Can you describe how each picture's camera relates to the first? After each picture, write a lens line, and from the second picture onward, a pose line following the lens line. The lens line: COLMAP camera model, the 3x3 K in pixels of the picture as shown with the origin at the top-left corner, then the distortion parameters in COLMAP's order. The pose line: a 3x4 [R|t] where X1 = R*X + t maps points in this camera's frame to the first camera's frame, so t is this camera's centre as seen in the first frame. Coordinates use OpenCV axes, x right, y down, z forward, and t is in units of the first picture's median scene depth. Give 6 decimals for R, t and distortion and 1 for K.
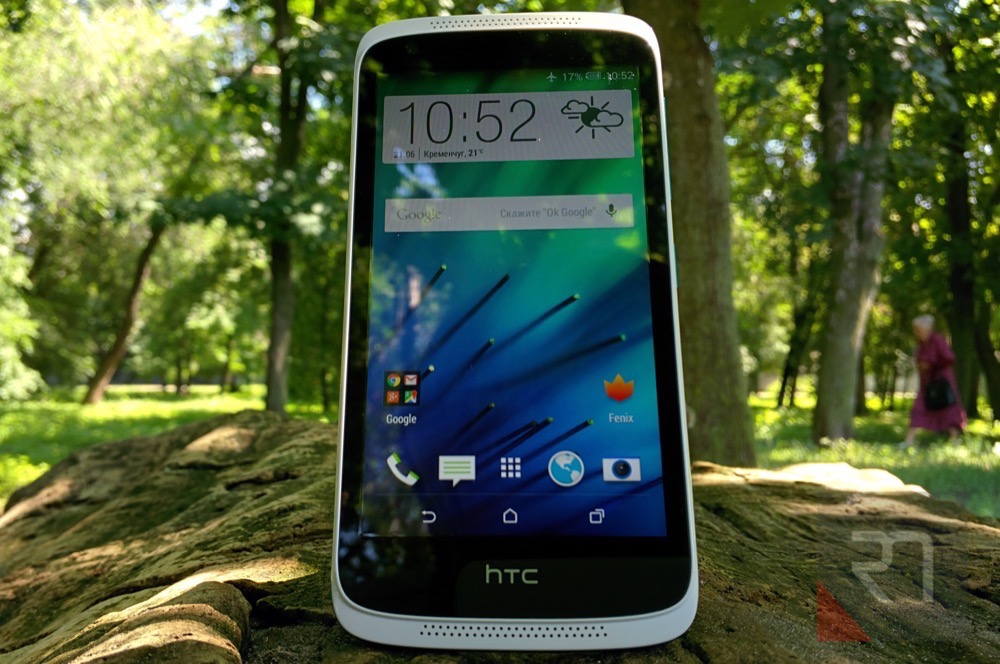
lens RADIAL K [[946.1, 0, 453.6], [0, 946.1, 331.3], [0, 0, 1]] dist [0.122367, -0.325237]
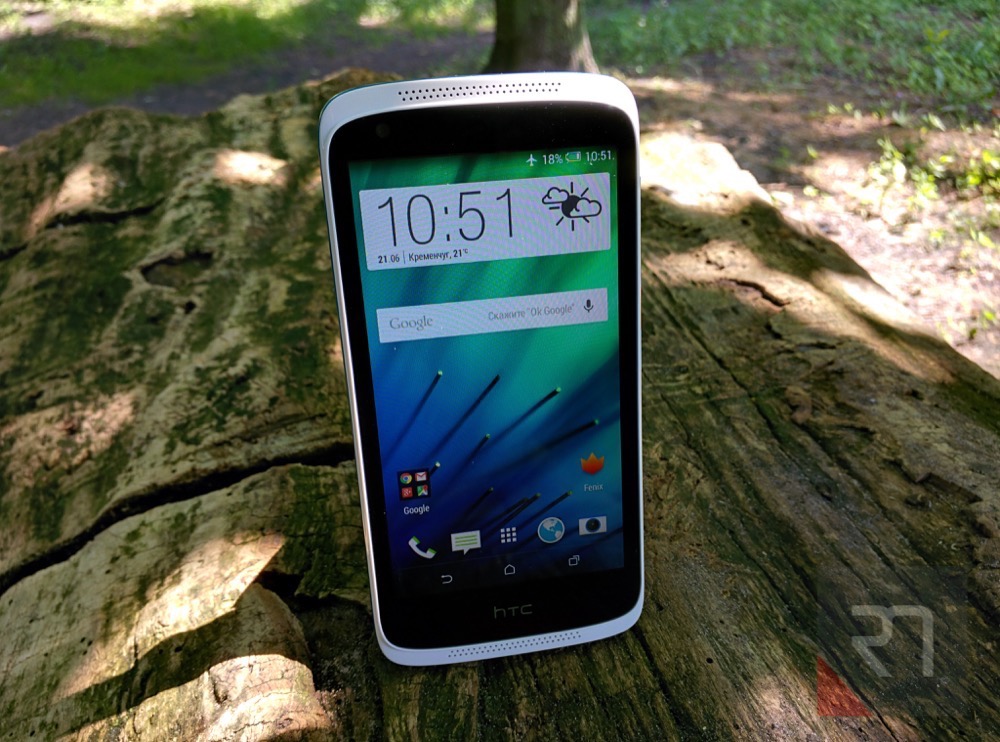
lens RADIAL K [[866.9, 0, 499.7], [0, 866.9, 391.6], [0, 0, 1]] dist [0.123851, -0.369807]
pose [[0.971796, -0.127938, 0.198104, -0.096597], [-0.011532, 0.813263, 0.581782, -0.424464], [-0.235543, -0.567658, 0.788850, 0.126011]]
